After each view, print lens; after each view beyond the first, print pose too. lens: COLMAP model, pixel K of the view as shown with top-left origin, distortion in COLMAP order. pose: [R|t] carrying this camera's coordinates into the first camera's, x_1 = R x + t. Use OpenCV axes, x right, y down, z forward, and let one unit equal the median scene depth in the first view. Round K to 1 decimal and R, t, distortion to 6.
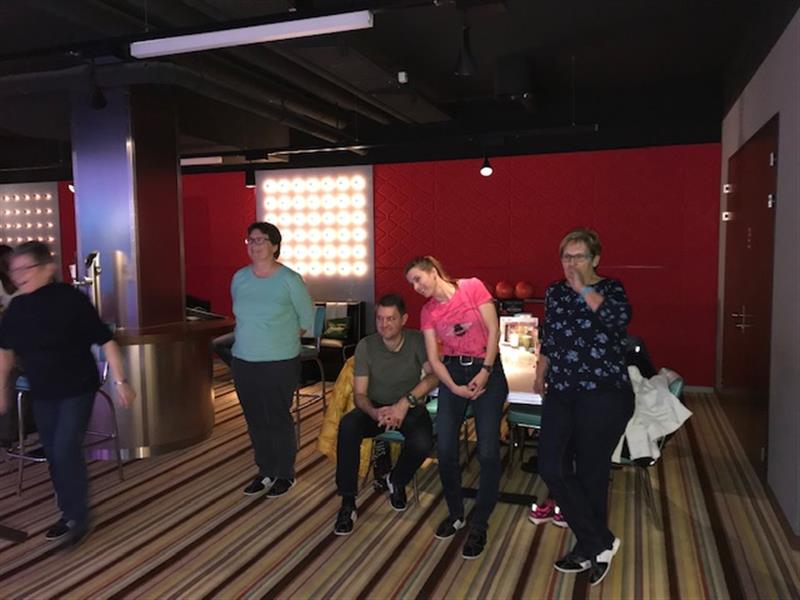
lens RADIAL K [[654.2, 0, 400.0], [0, 654.2, 300.0], [0, 0, 1]] dist [-0.038788, -0.000404]
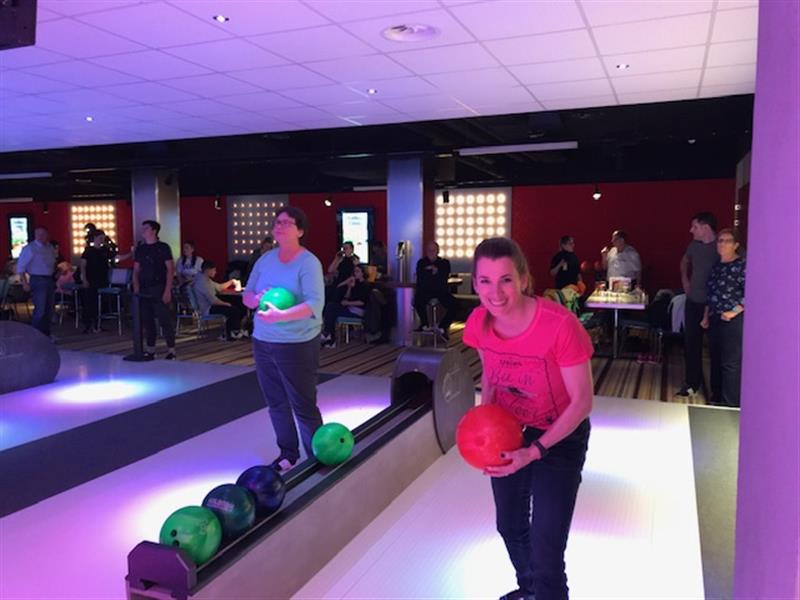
lens RADIAL K [[649.7, 0, 400.0], [0, 649.7, 300.0], [0, 0, 1]] dist [0.023290, -0.018200]
pose [[0.998787, 0.006572, -0.048806, -0.348005], [-0.005839, 0.999868, 0.015157, 0.065128], [0.048899, -0.014853, 0.998693, -0.877048]]
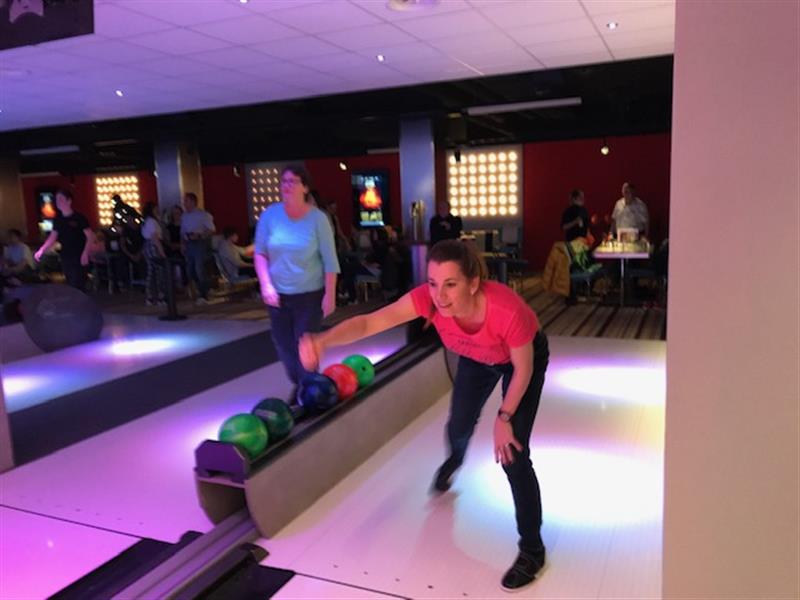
lens RADIAL K [[652.2, 0, 400.0], [0, 652.2, 300.0], [0, 0, 1]] dist [0.013824, 0.002935]
pose [[0.996735, -0.019579, -0.078328, -0.334698], [0.025004, 0.997310, 0.068897, 0.084360], [0.076769, -0.070631, 0.994544, -0.969970]]
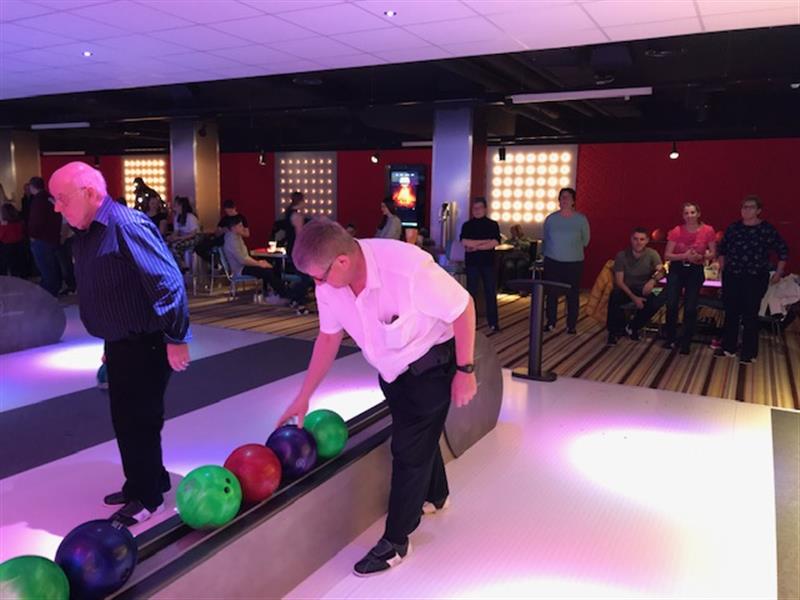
lens RADIAL K [[649.4, 0, 400.0], [0, 649.4, 300.0], [0, 0, 1]] dist [0.013231, 0.003551]
pose [[0.987402, 0.046340, -0.151294, -0.289803], [-0.035651, 0.996722, 0.072618, 0.060836], [0.154163, -0.066309, 0.985818, -0.710800]]
